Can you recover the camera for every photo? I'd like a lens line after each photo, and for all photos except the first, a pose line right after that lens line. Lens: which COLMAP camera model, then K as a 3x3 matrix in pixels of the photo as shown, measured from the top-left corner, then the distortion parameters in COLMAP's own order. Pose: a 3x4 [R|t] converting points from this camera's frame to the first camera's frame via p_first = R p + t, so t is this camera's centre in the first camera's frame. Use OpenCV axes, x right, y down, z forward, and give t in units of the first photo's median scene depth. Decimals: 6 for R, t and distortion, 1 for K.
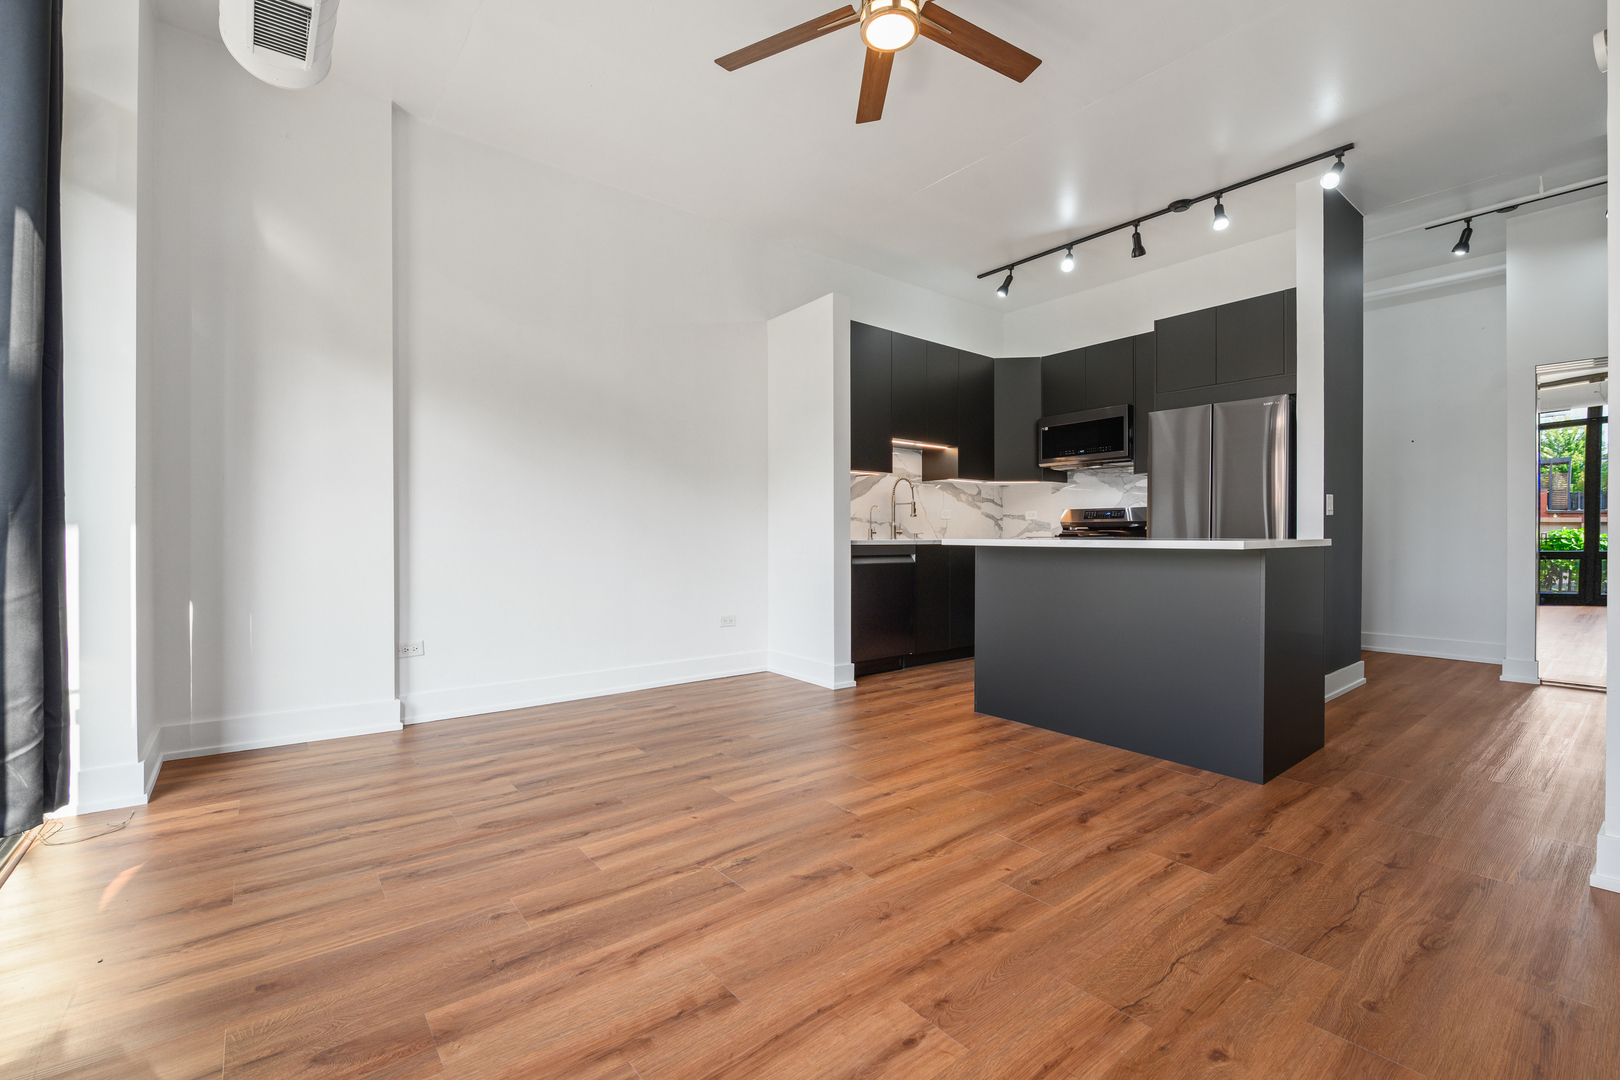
lens RADIAL K [[691.7, 0, 810.0], [0, 691.7, 540.0], [0, 0, 1]] dist [-0.011092, -0.000036]
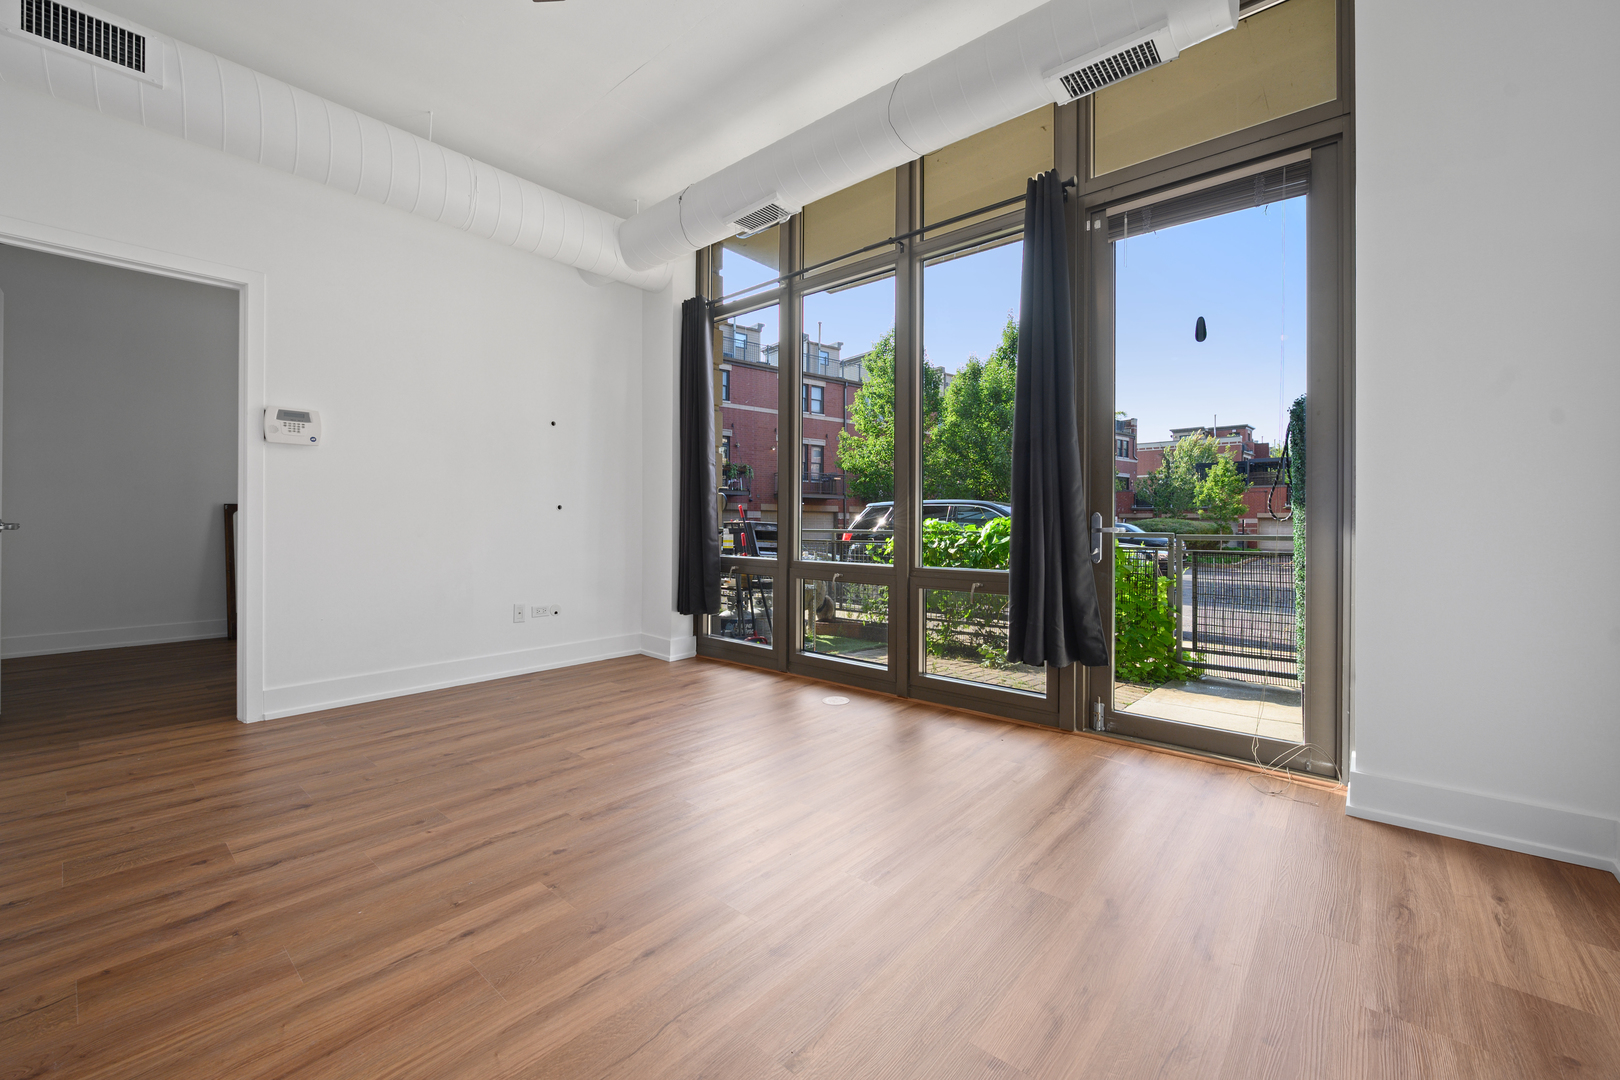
lens RADIAL K [[652.7, 0, 809.1], [0, 652.7, 526.2], [0, 0, 1]] dist [-0.010054, -0.000034]
pose [[-0.982874, -0.004887, -0.184214, -0.051298], [-0.006545, 0.999943, 0.008394, -0.005362], [0.184163, 0.009455, -0.982850, 1.008764]]
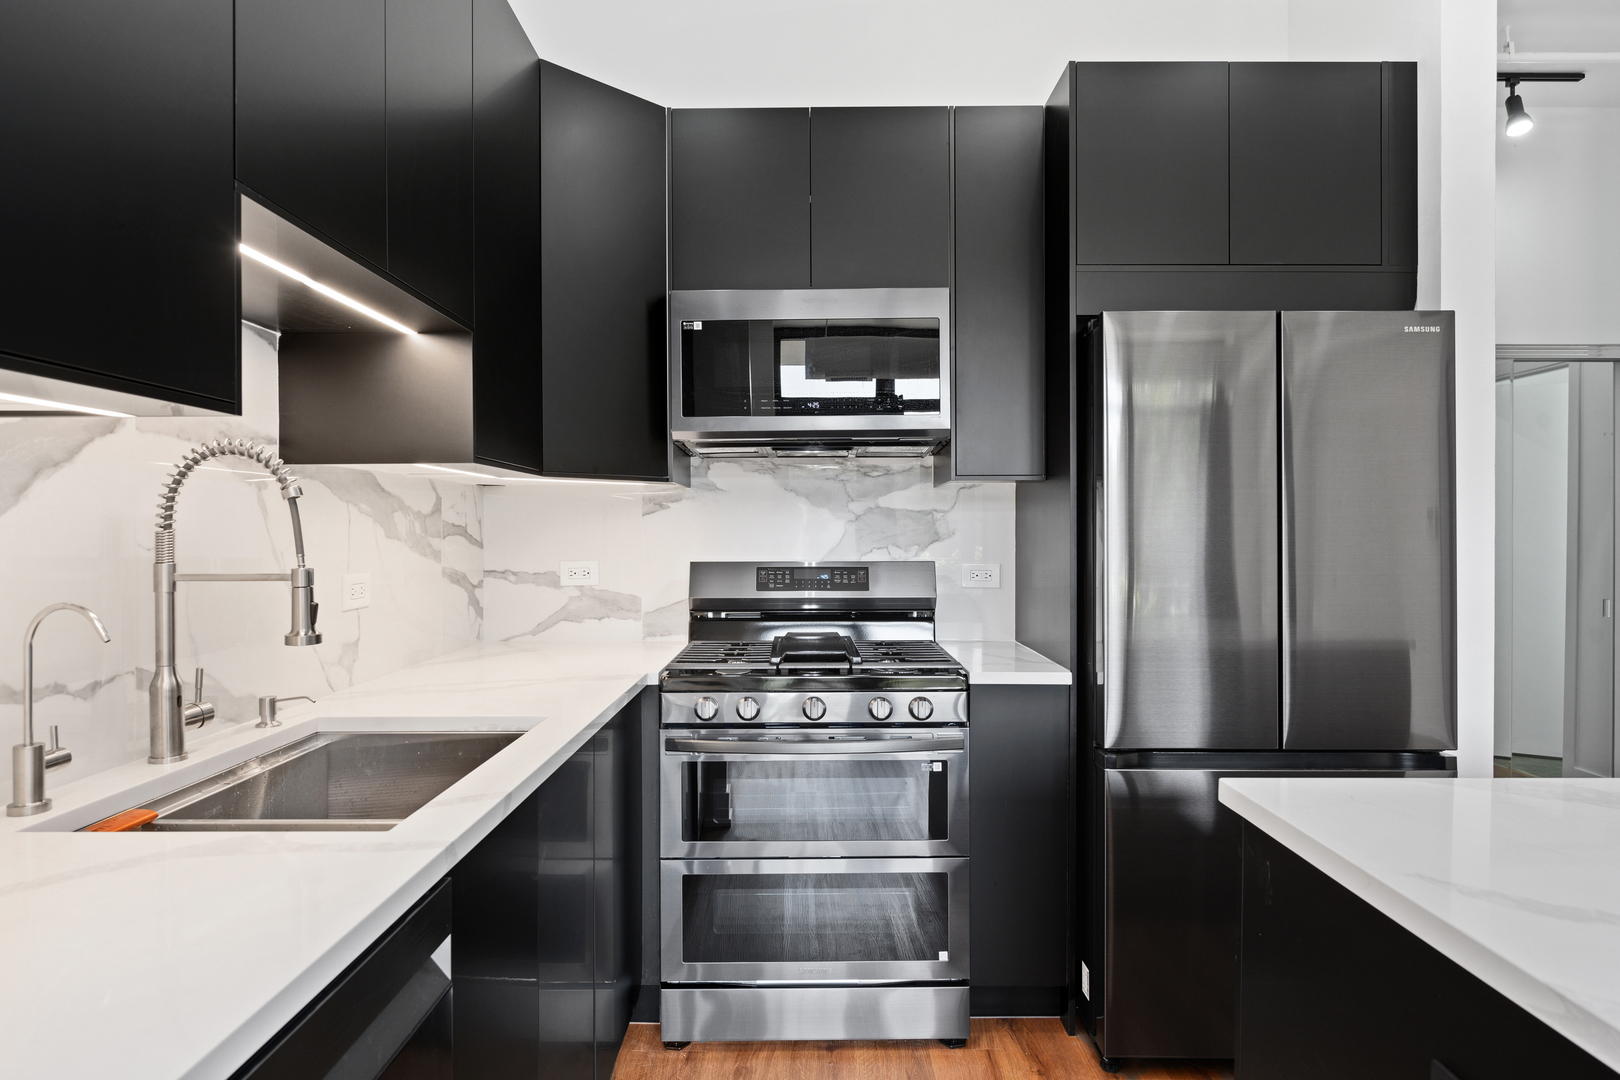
lens RADIAL K [[920.5, 0, 811.8], [0, 920.5, 534.7], [0, 0, 1]] dist [-0.004540, 0.000050]
pose [[0.625236, -0.005339, 0.780417, 0.045222], [0.006820, 0.999976, 0.001377, -0.085204], [-0.780406, 0.004461, 0.625258, 0.945915]]
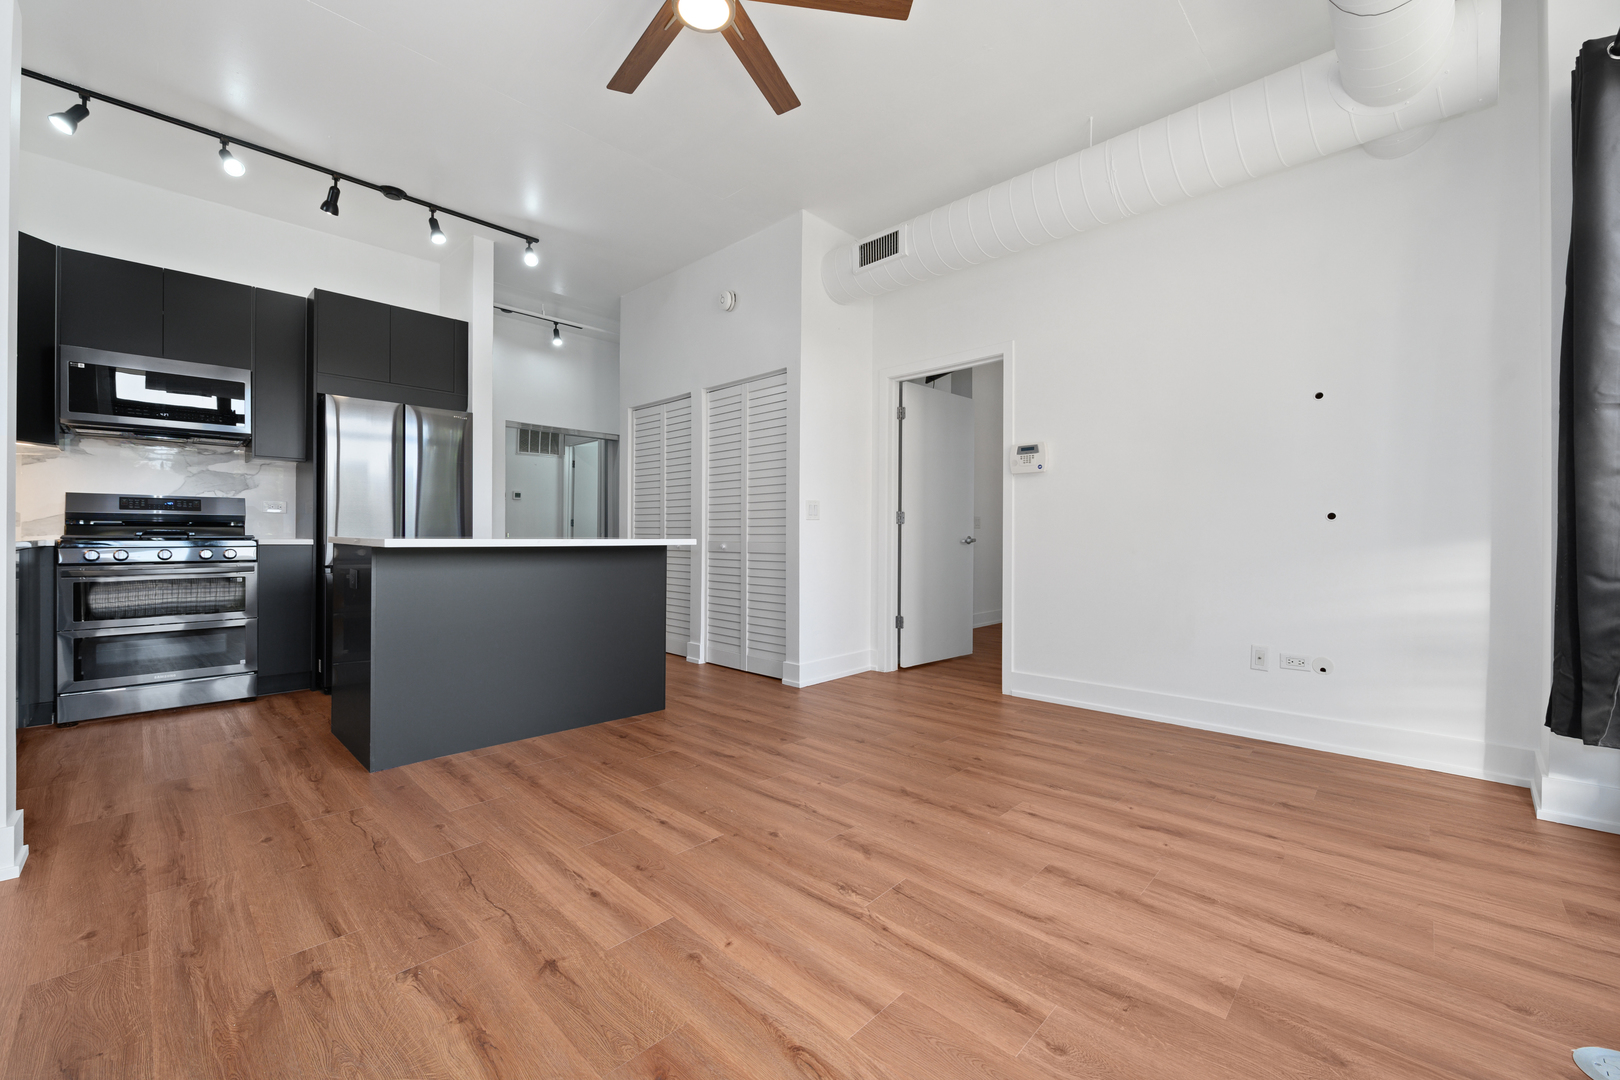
lens RADIAL K [[645.9, 0, 813.2], [0, 645.9, 537.0], [0, 0, 1]] dist [-0.007442, -0.000700]
pose [[-0.135504, -0.003670, 0.990770, -0.463161], [0.001840, 0.999990, 0.003955, -0.005131], [-0.990775, 0.002359, -0.135496, 0.567803]]
